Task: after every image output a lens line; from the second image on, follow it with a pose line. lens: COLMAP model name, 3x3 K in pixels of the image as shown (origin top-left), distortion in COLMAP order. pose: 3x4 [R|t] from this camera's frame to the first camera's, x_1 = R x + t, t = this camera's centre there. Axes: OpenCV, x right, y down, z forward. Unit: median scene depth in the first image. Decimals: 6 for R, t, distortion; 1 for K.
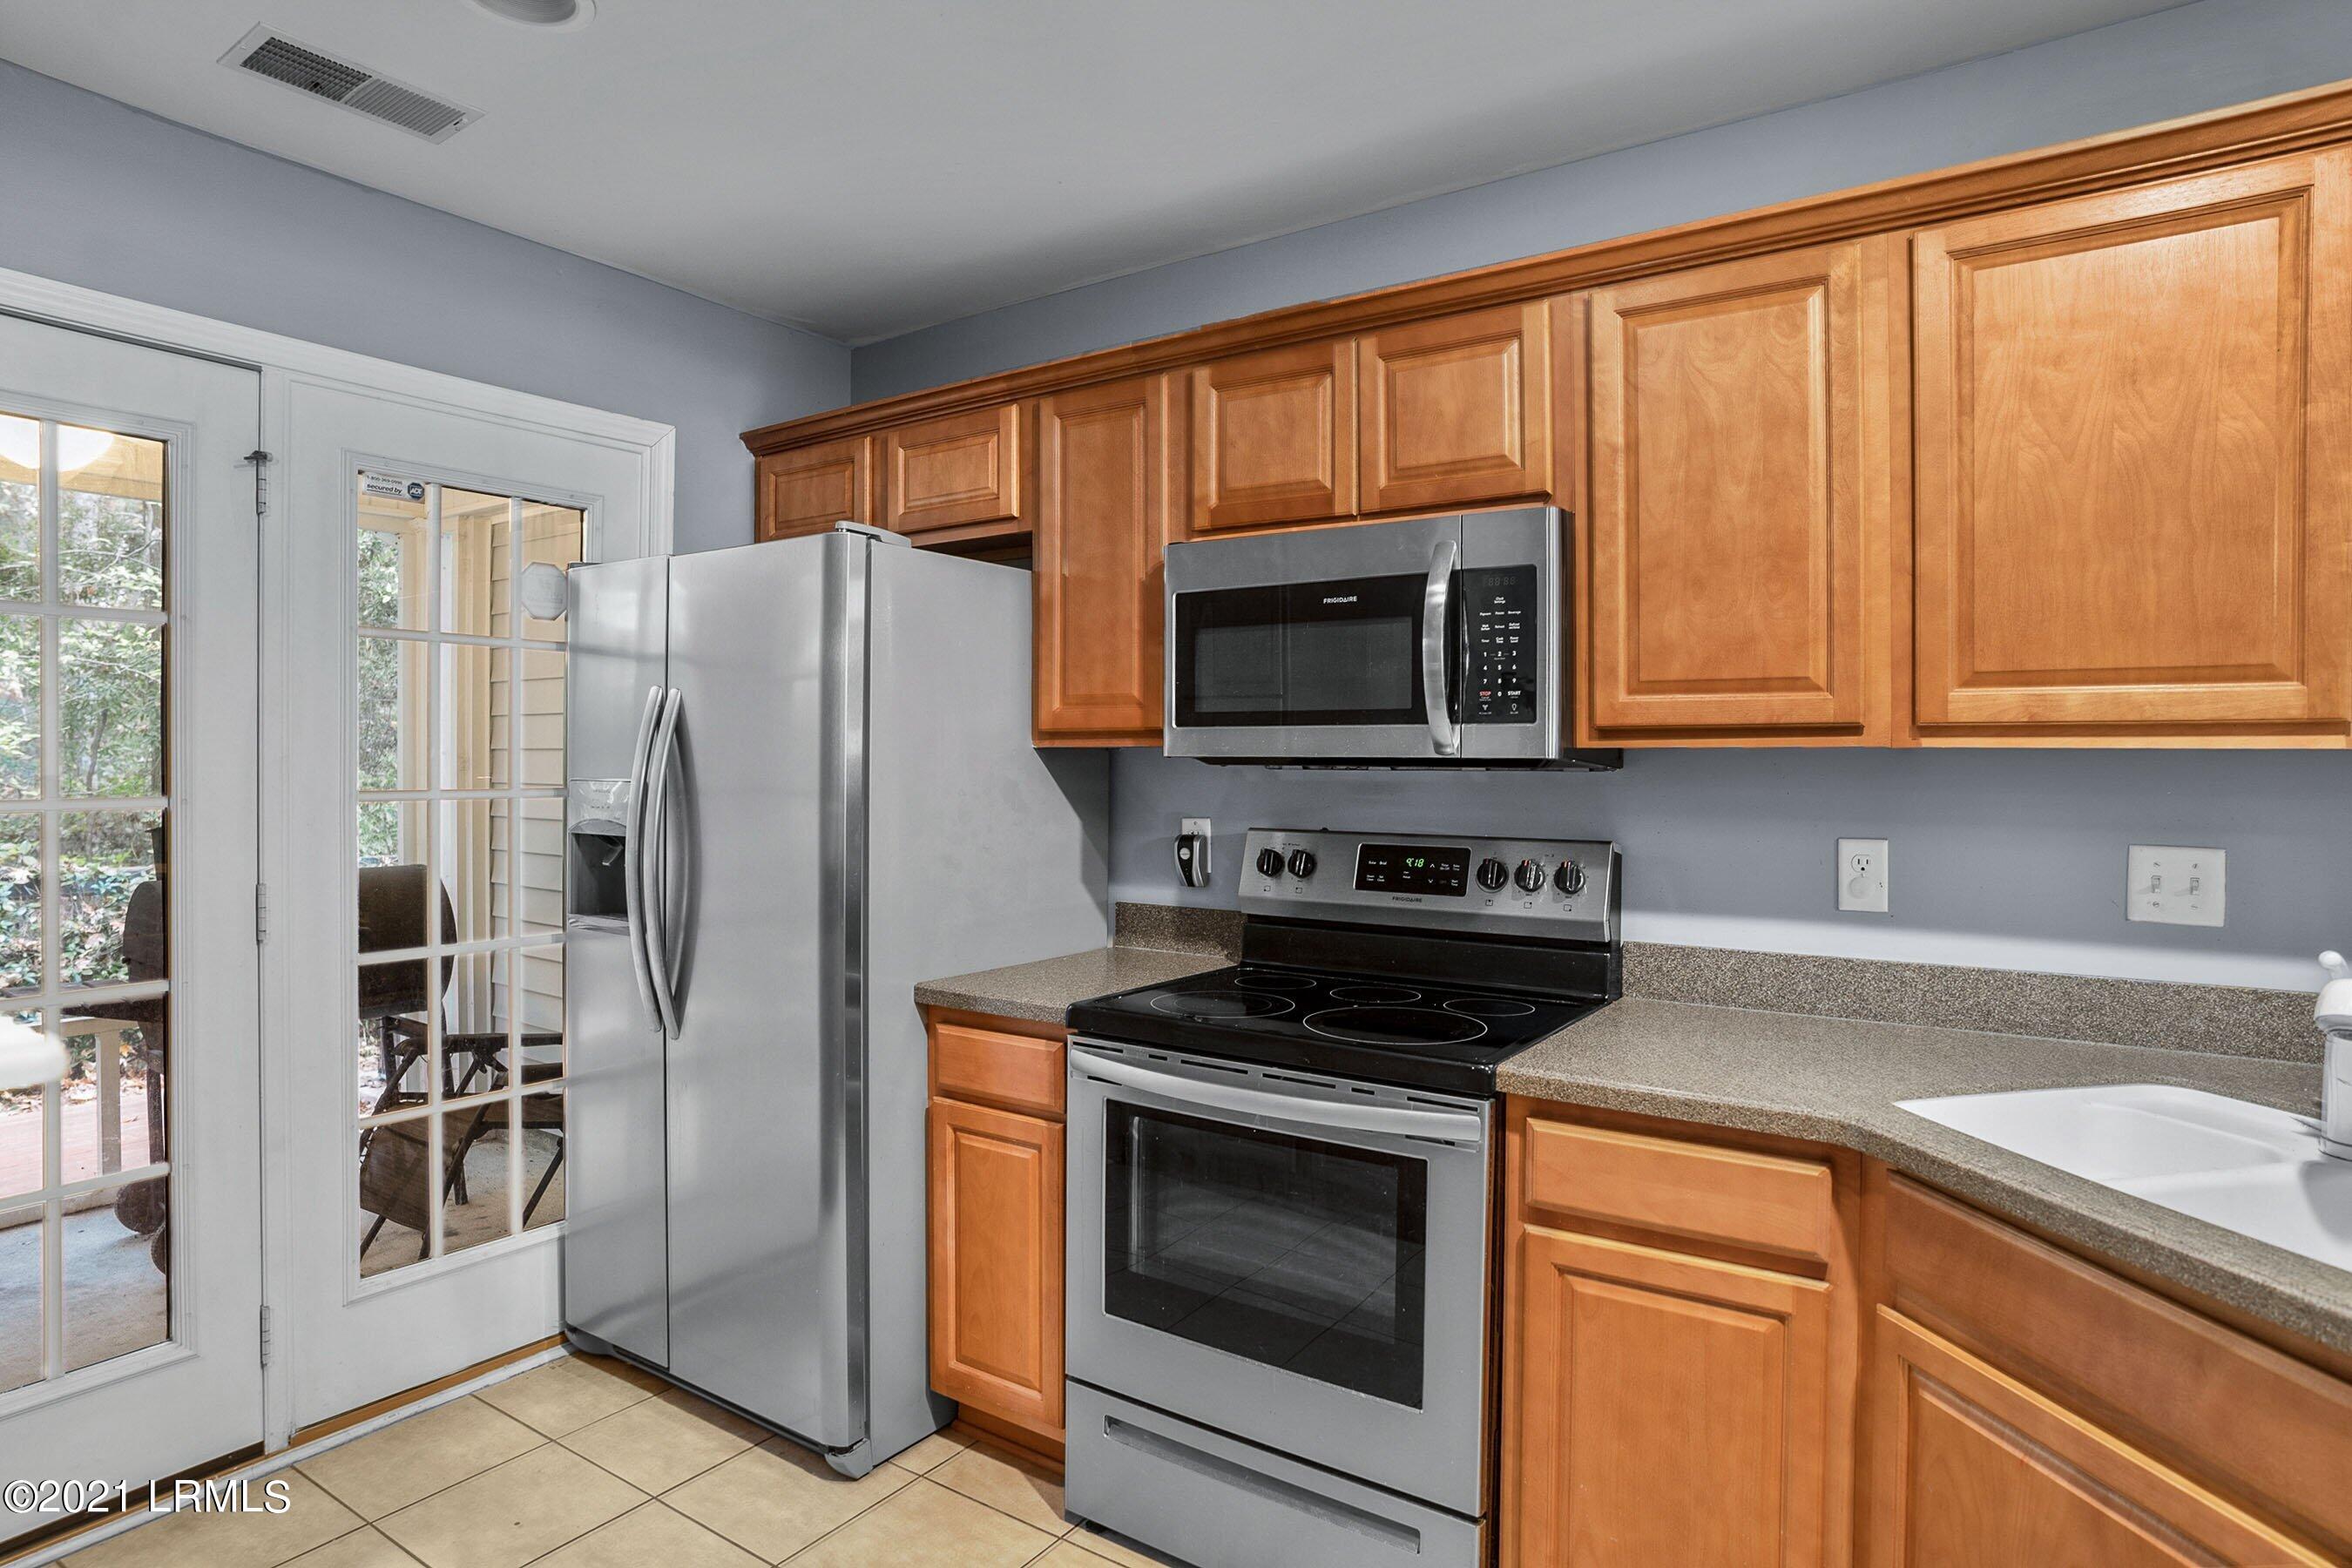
lens RADIAL K [[1282.6, 0, 1181.5], [0, 1282.6, 760.7], [0, 0, 1]] dist [-0.078319, 0.042593]
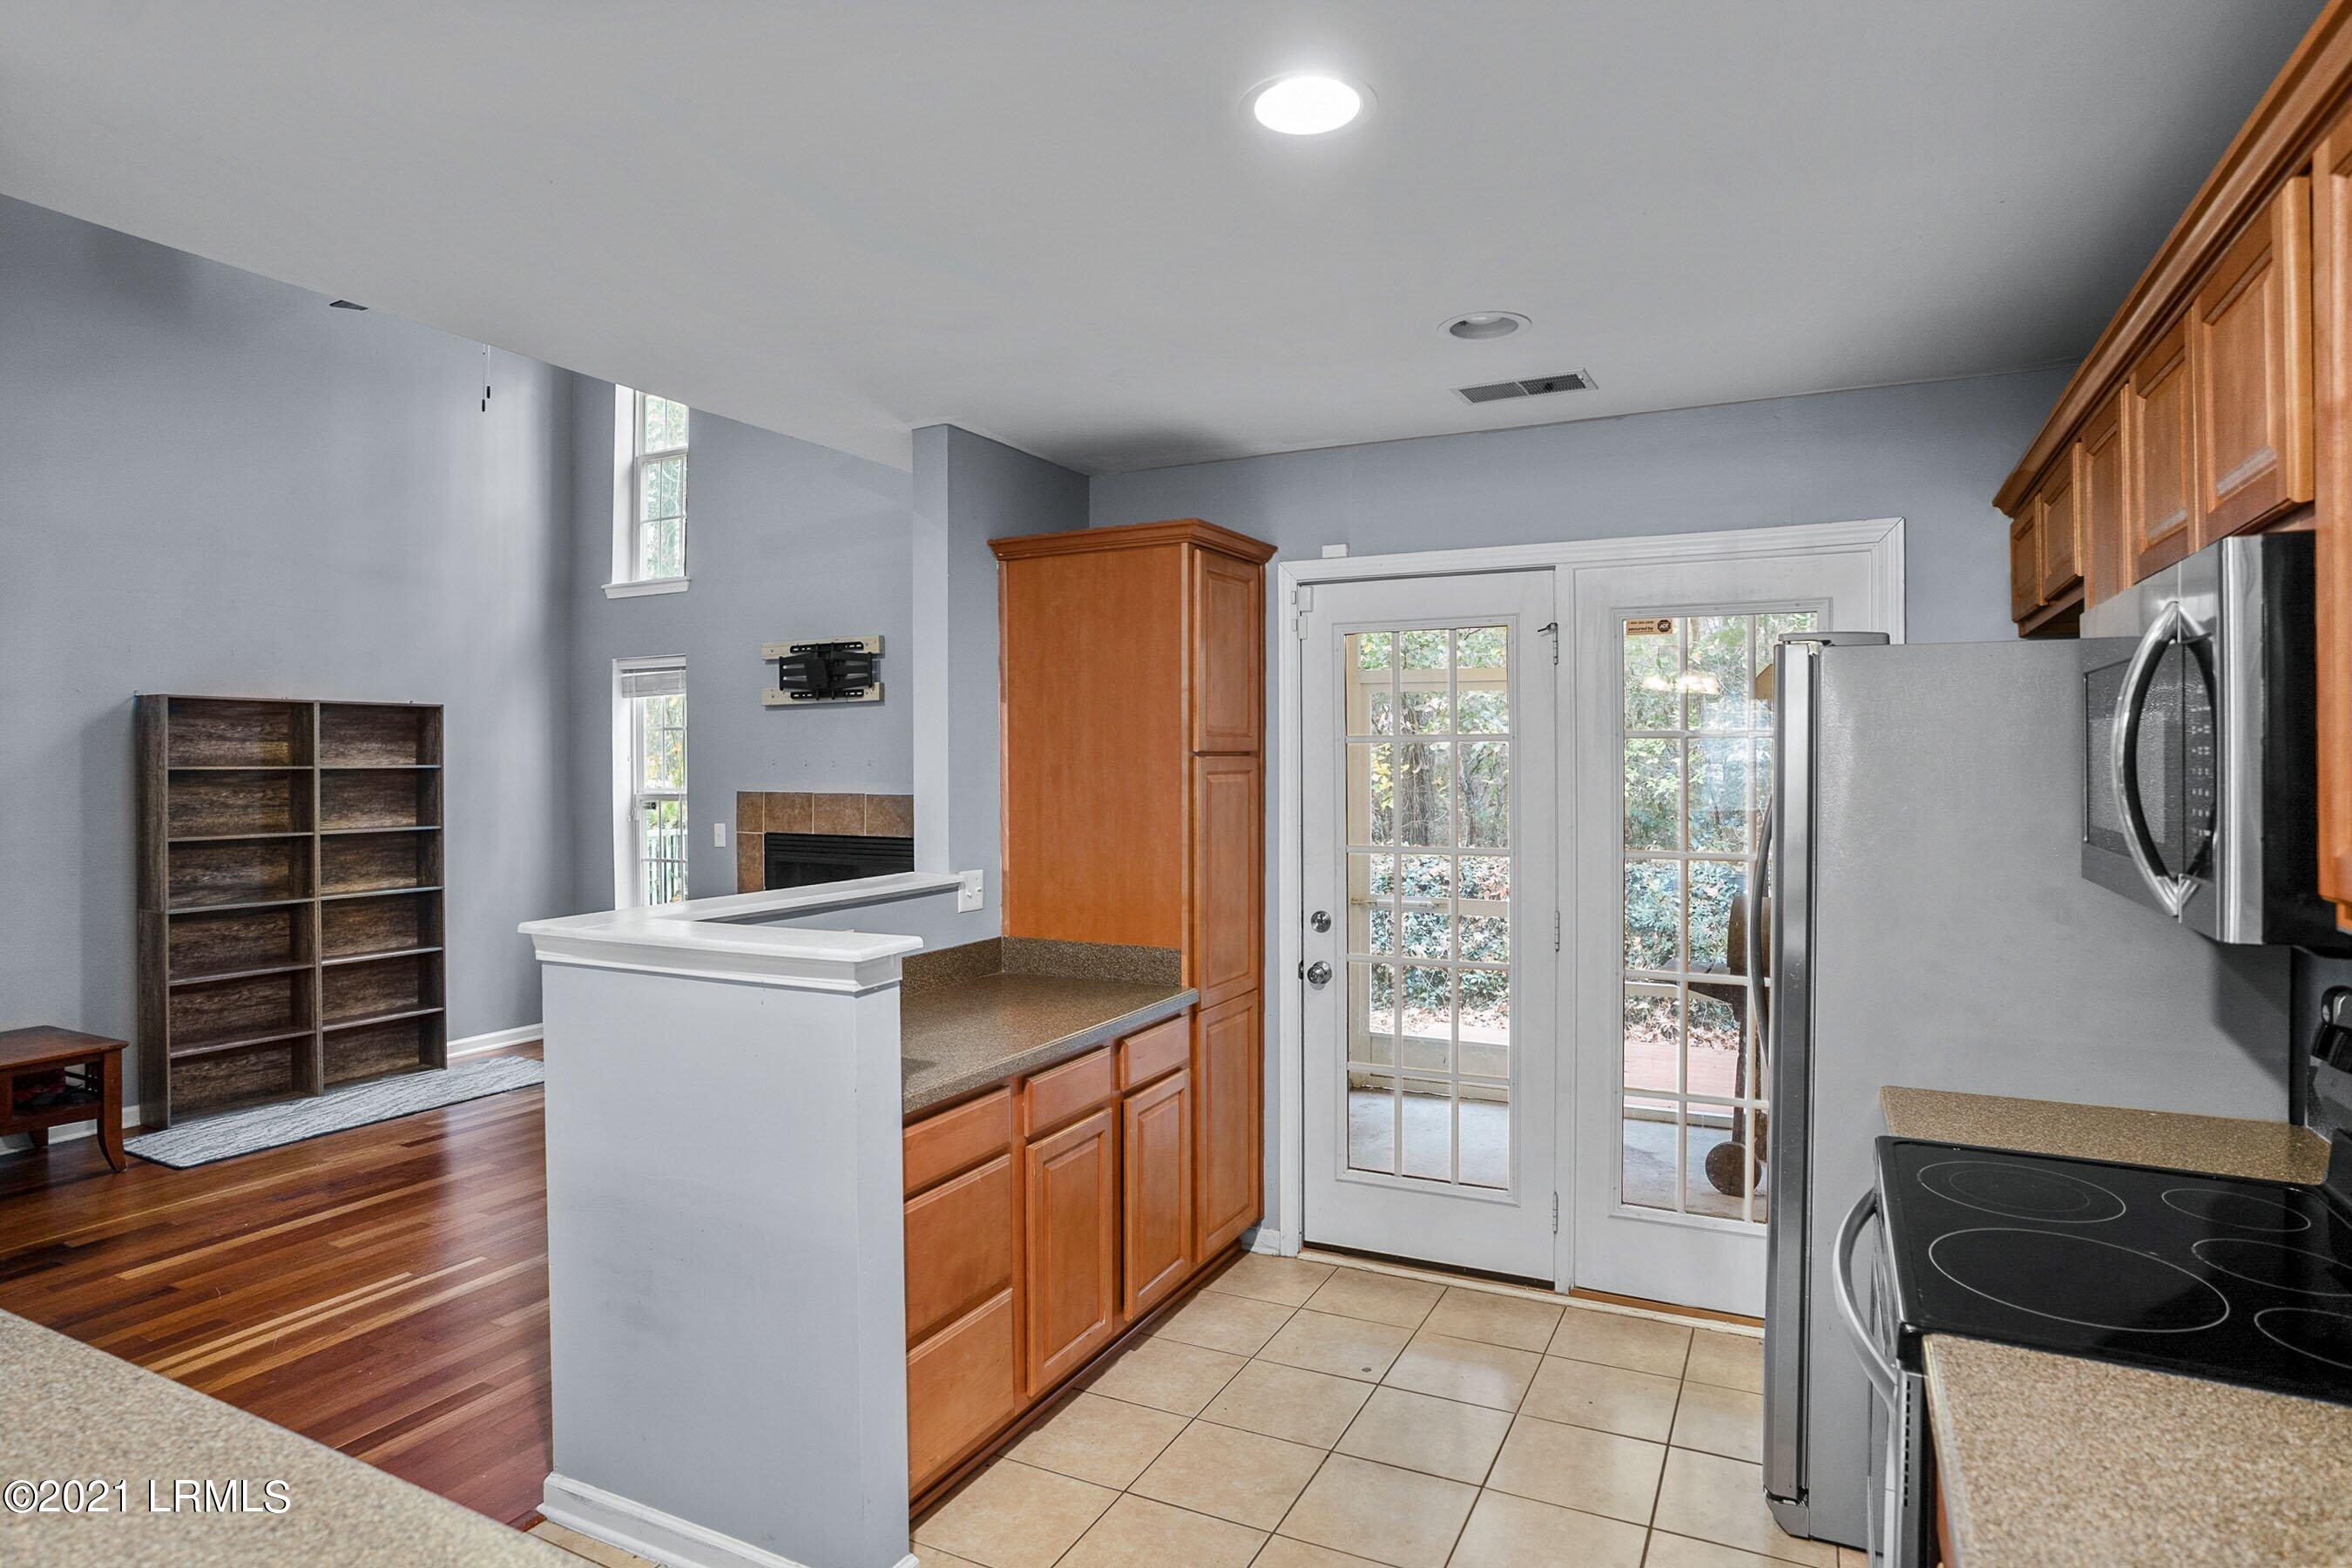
lens RADIAL K [[1282.6, 0, 1181.5], [0, 1282.6, 760.7], [0, 0, 1]] dist [-0.078319, 0.042593]
pose [[0.129733, -0.002288, -0.991546, 0.757349], [0.002557, 0.999995, -0.001973, -0.084058], [0.991546, -0.002279, 0.129738, 0.376805]]
